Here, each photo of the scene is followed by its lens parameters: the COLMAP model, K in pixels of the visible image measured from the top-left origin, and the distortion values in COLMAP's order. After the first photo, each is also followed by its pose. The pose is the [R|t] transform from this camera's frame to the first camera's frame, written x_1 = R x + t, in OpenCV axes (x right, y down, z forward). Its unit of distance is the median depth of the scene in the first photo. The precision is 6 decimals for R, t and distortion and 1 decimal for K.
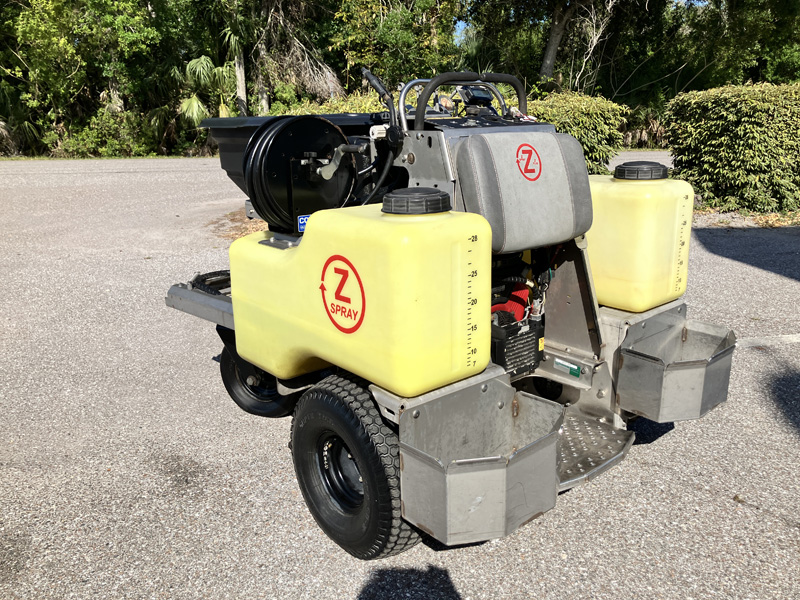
lens RADIAL K [[655.5, 0, 394.1], [0, 655.5, 298.4], [0, 0, 1]] dist [0.041457, -0.053808]
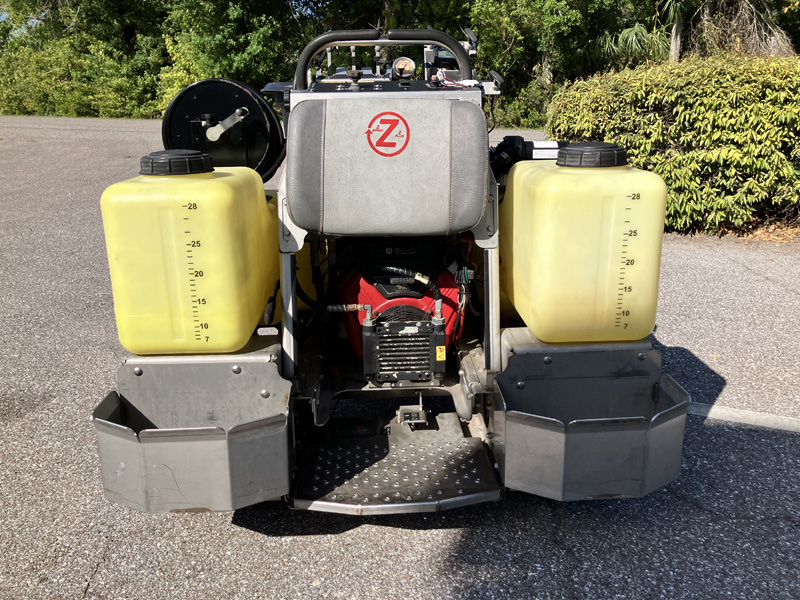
lens RADIAL K [[655.5, 0, 403.6], [0, 655.5, 298.0], [0, 0, 1]] dist [0.041457, -0.053808]
pose [[0.795531, 0.187124, -0.576295, 0.686359], [-0.165897, 0.982040, 0.089862, -0.071473], [0.582760, 0.024117, 0.812286, 0.296897]]
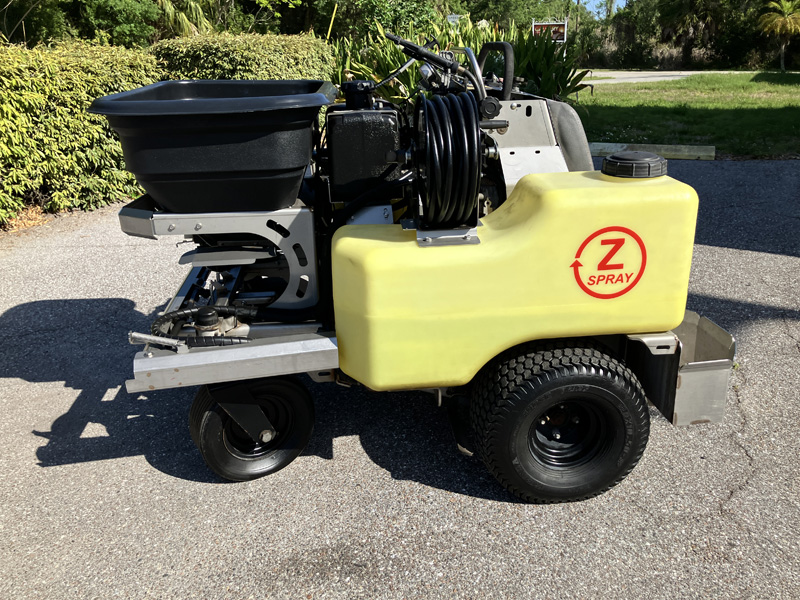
lens RADIAL K [[655.5, 0, 399.5], [0, 655.5, 300.3], [0, 0, 1]] dist [0.041457, -0.053808]
pose [[0.568390, -0.294973, 0.768064, -0.833848], [0.230319, 0.953244, 0.195648, -0.177312], [-0.789864, 0.065695, 0.609753, 0.475303]]
